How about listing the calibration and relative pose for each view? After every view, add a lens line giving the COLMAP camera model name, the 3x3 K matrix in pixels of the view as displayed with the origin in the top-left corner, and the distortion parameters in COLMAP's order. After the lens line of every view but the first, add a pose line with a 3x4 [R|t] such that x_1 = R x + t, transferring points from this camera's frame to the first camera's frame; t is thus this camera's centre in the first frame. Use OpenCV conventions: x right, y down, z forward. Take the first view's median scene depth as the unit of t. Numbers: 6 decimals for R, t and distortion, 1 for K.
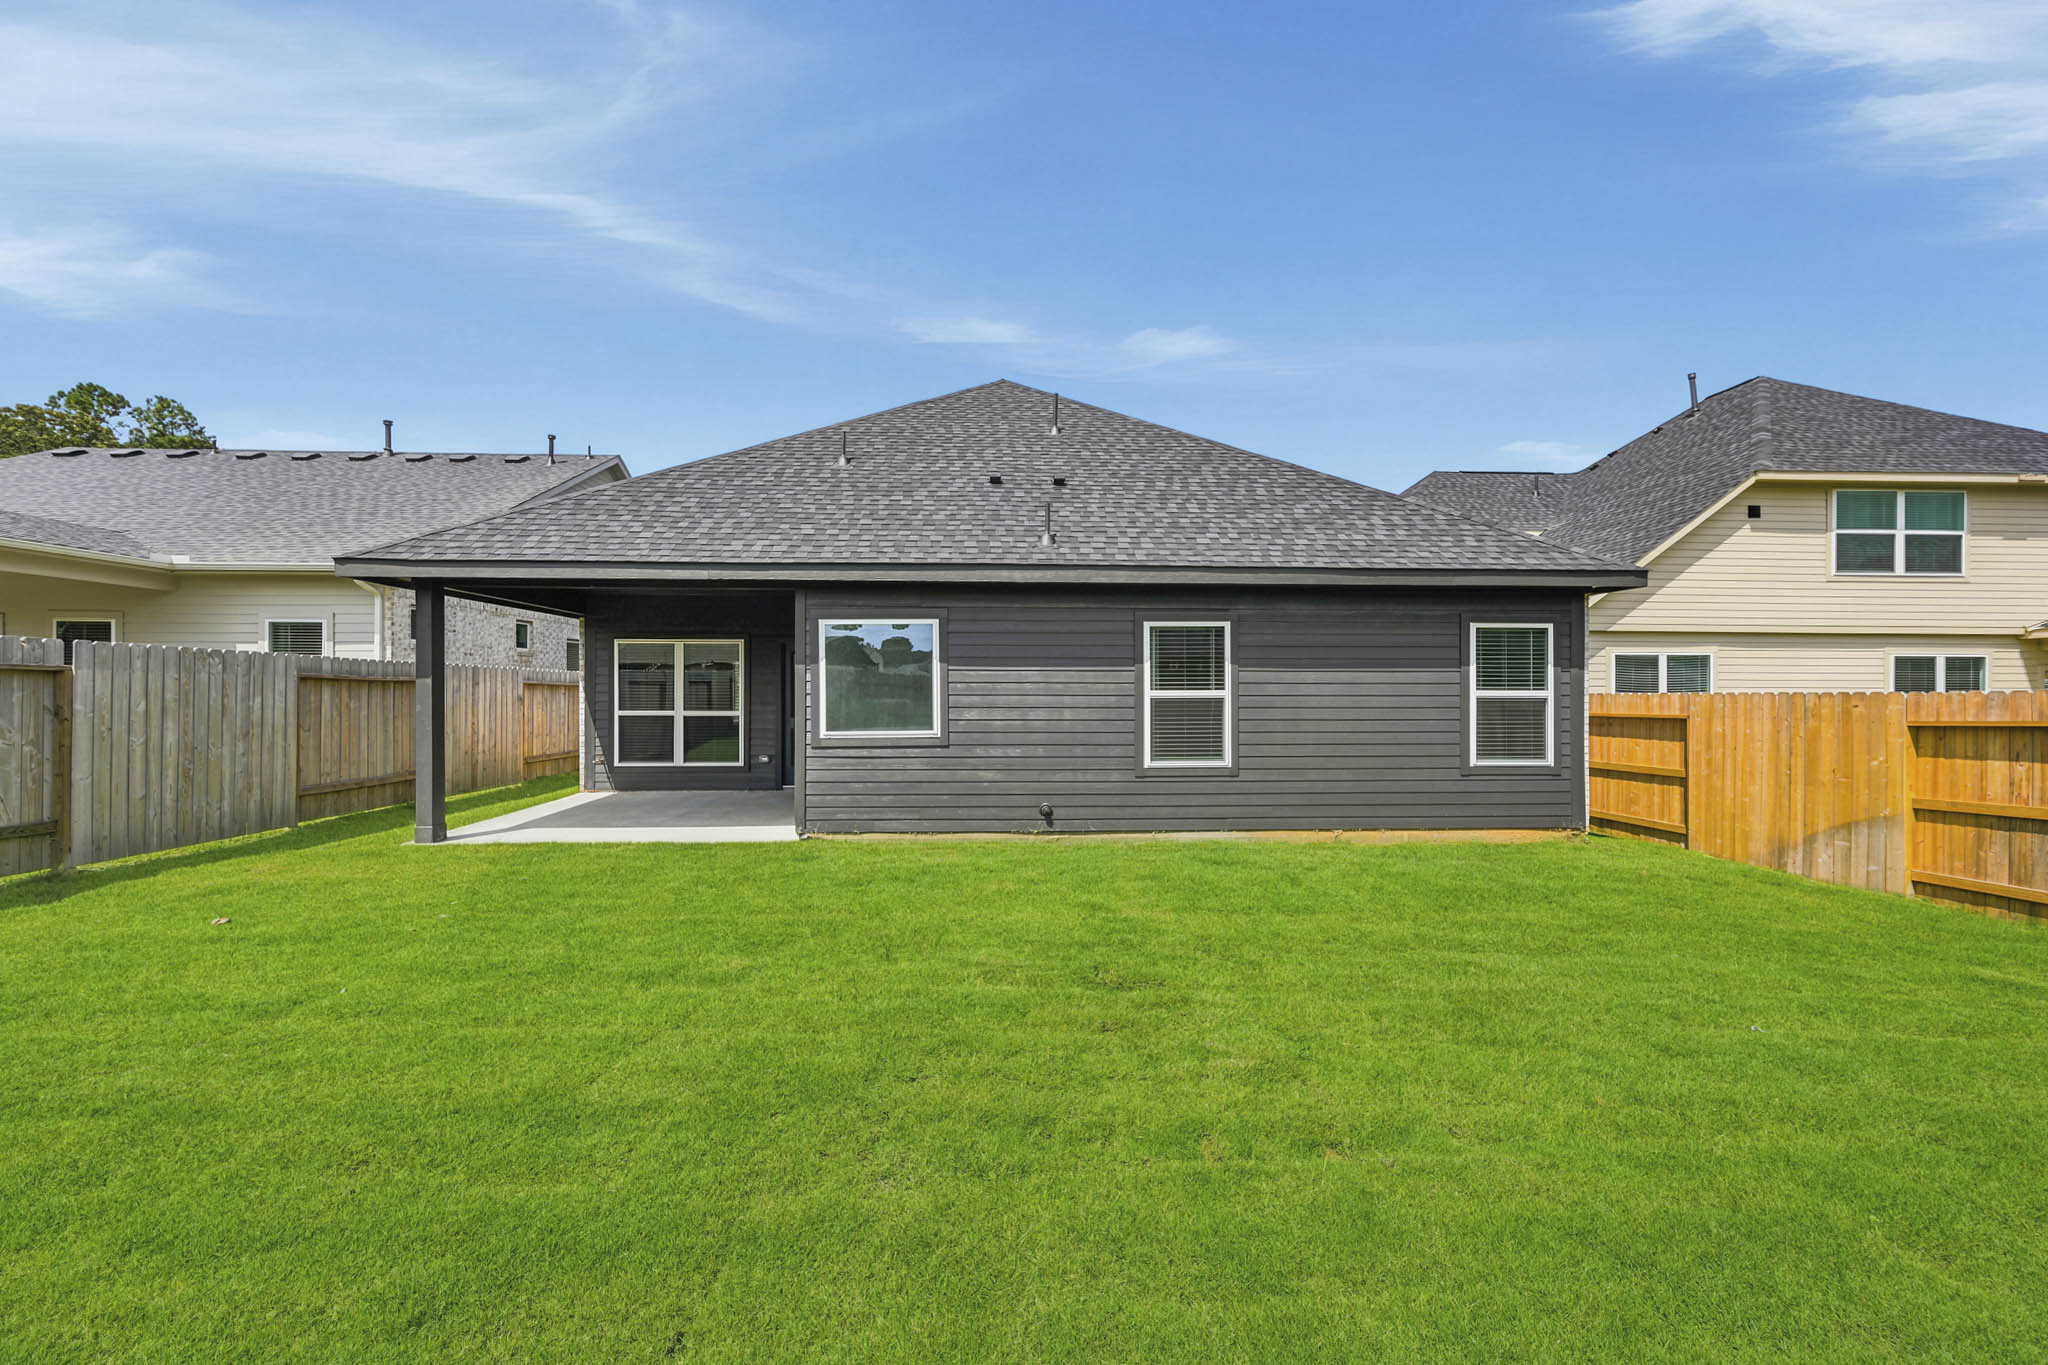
lens RADIAL K [[810.0, 0, 1020.4], [0, 810.0, 690.7], [0, 0, 1]] dist [-0.000658, -0.000068]
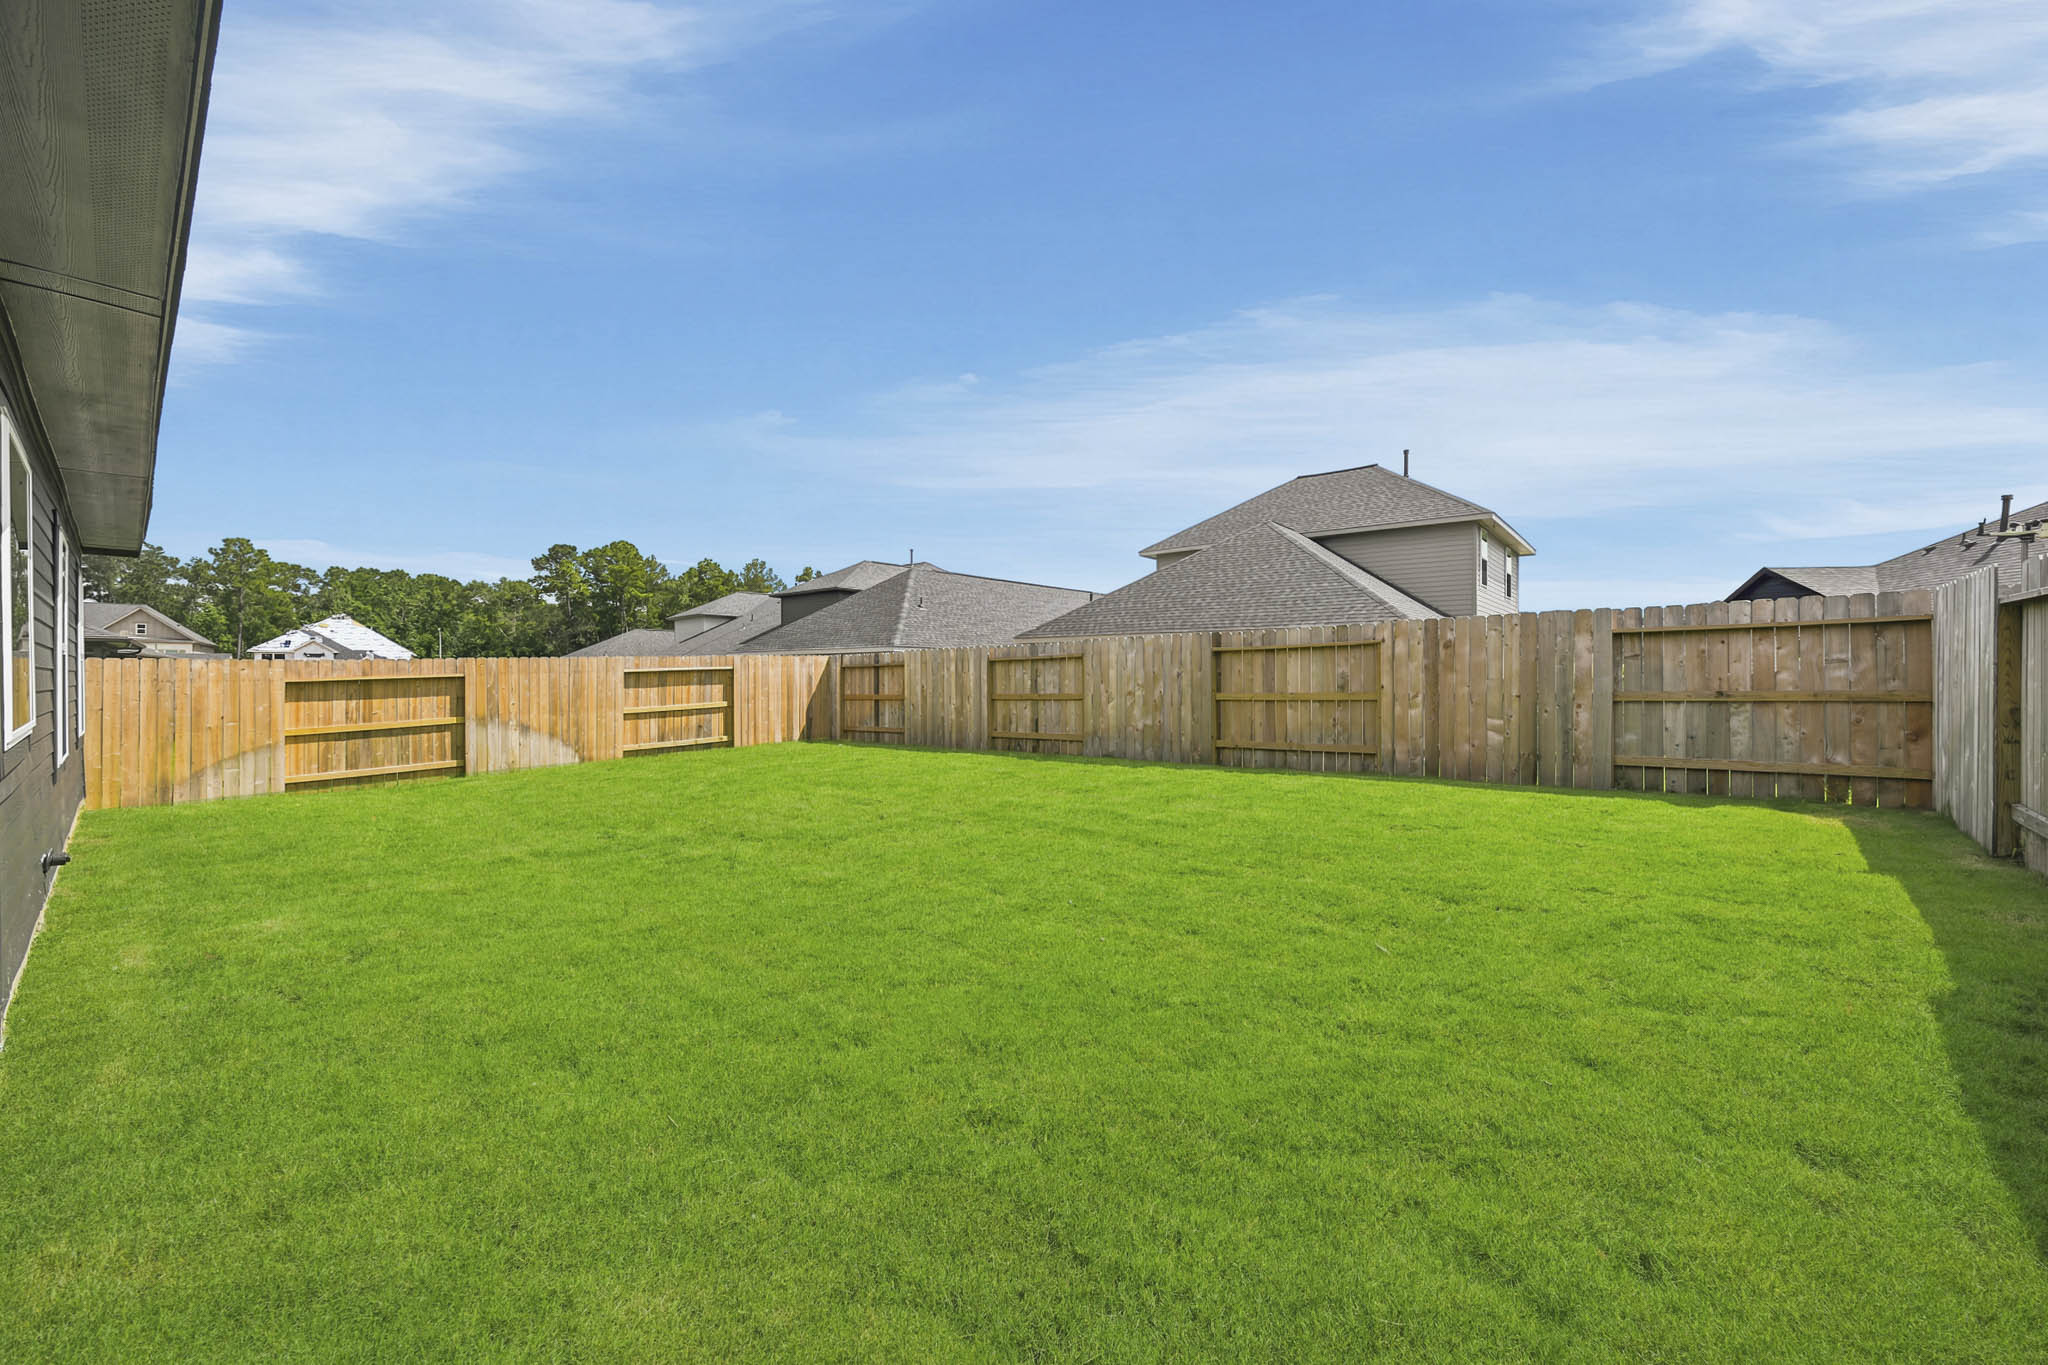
lens RADIAL K [[807.6, 0, 1023.0], [0, 807.6, 679.2], [0, 0, 1]] dist [-0.000767, -0.000026]
pose [[-0.719035, -0.003828, 0.694963, -0.793314], [0.000139, 0.999984, 0.005651, 0.023987], [-0.694973, 0.004160, -0.719023, 0.935762]]
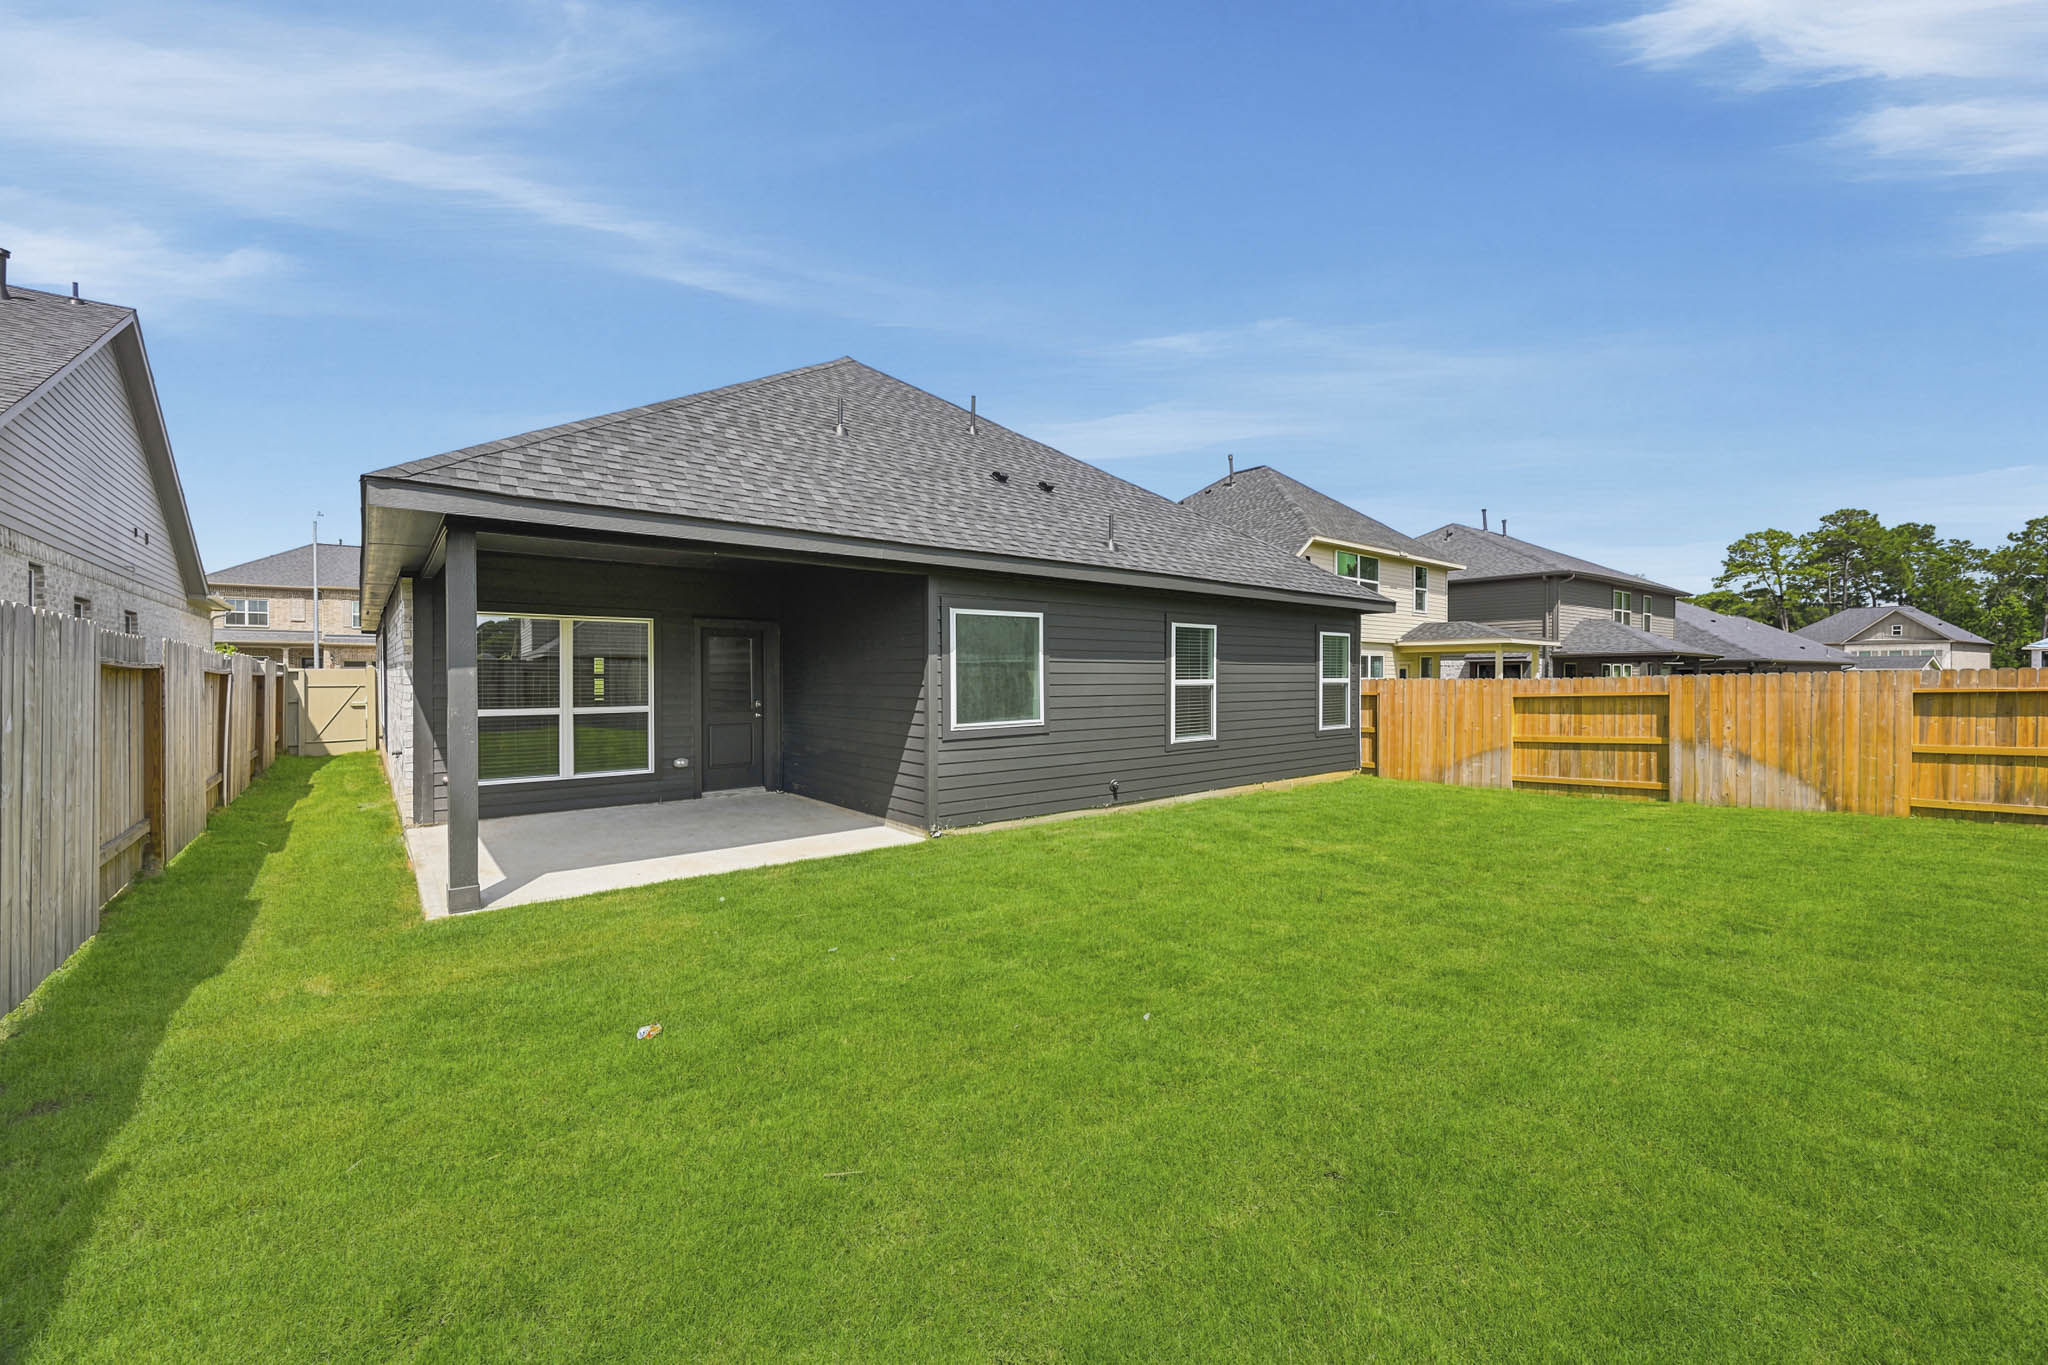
lens RADIAL K [[810.0, 0, 1026.1], [0, 810.0, 676.0], [0, 0, 1]] dist [-0.000658, -0.000068]
pose [[0.792726, -0.002759, 0.609572, -0.753863], [0.001391, 0.999995, 0.002716, -0.009238], [-0.609577, -0.001305, 0.792726, 0.176157]]
